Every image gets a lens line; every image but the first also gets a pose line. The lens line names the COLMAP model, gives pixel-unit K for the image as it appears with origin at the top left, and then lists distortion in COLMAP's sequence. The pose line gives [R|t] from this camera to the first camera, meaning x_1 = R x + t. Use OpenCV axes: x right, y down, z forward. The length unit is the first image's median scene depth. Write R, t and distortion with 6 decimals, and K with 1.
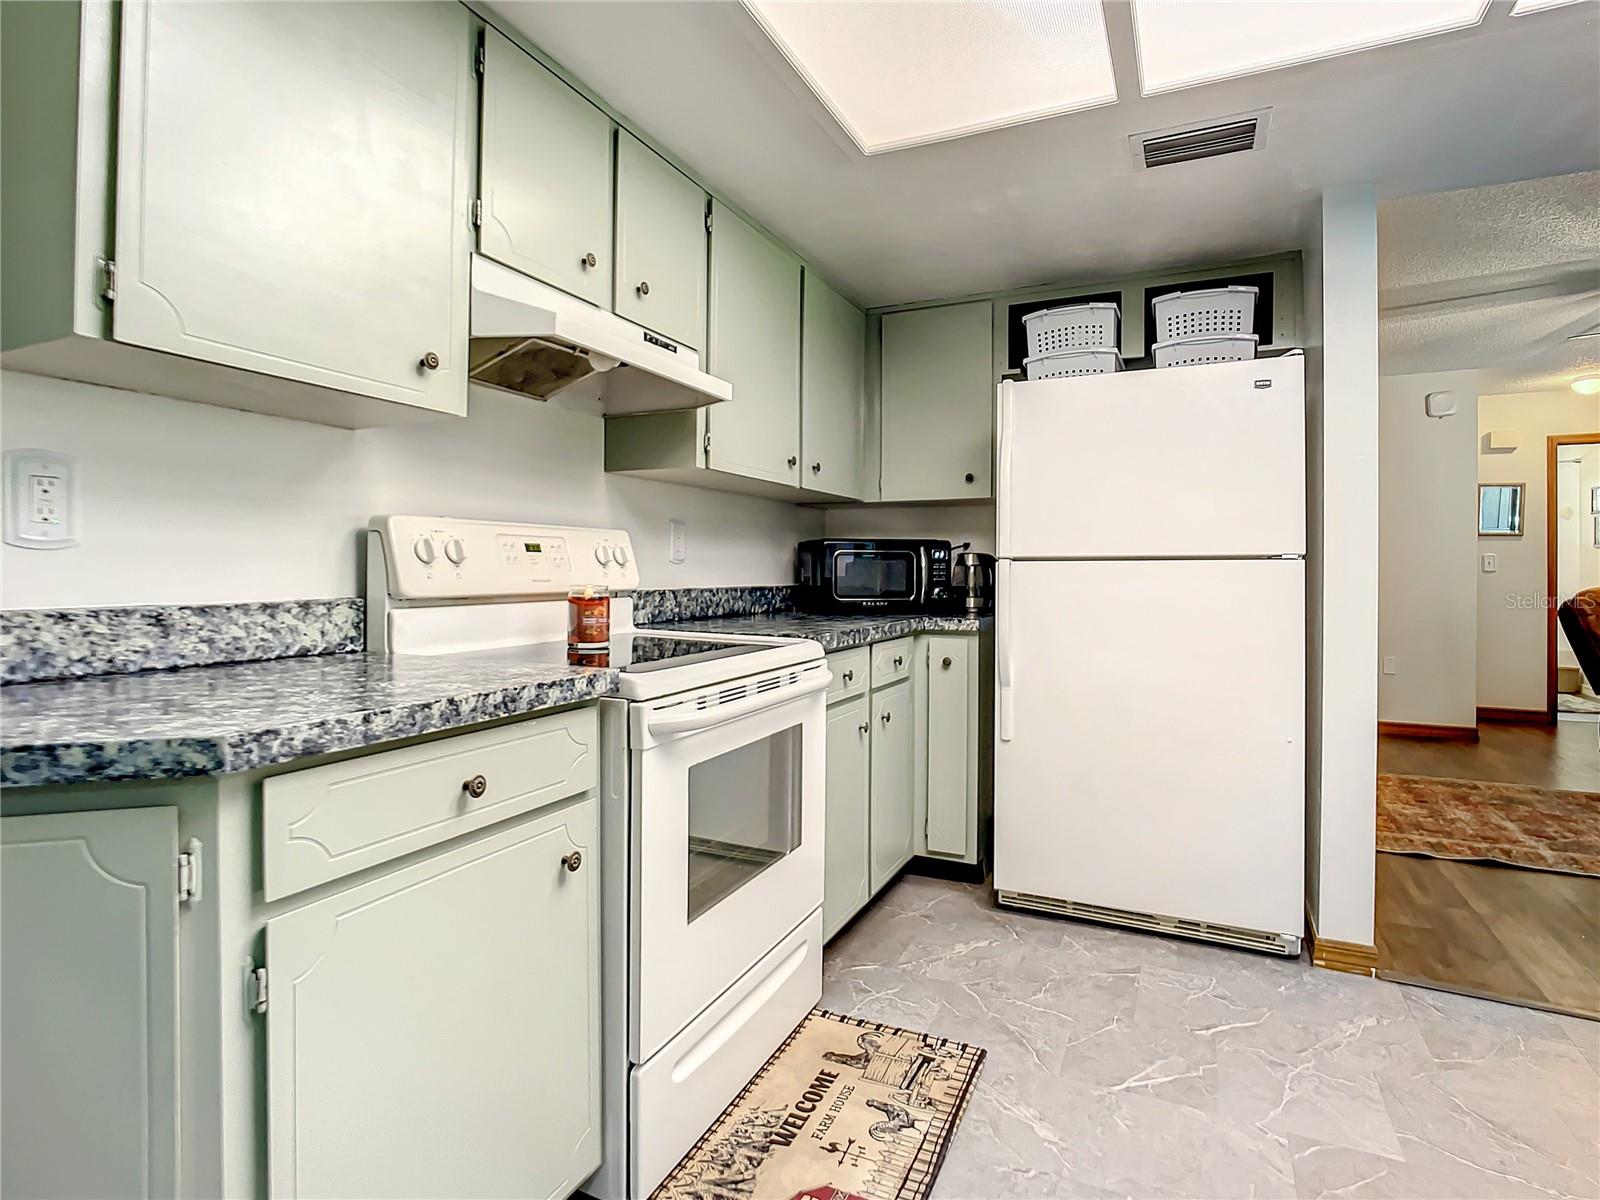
lens RADIAL K [[841.2, 0, 775.3], [0, 841.2, 587.1], [0, 0, 1]] dist [-0.030916, 0.006771]
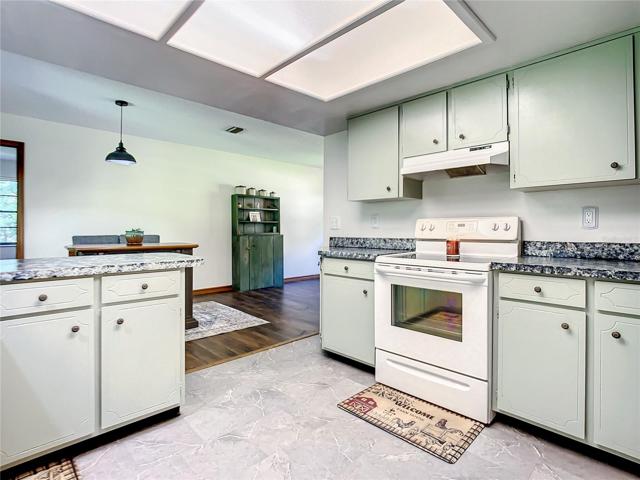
lens RADIAL K [[336.5, 0, 319.7], [0, 336.5, 236.7], [0, 0, 1]] dist [-0.030916, 0.006771]
pose [[-0.347235, 0.016544, -0.937632, 1.236789], [-0.018433, 0.999531, 0.024463, -0.027031], [0.937597, 0.025778, -0.346767, 1.048224]]
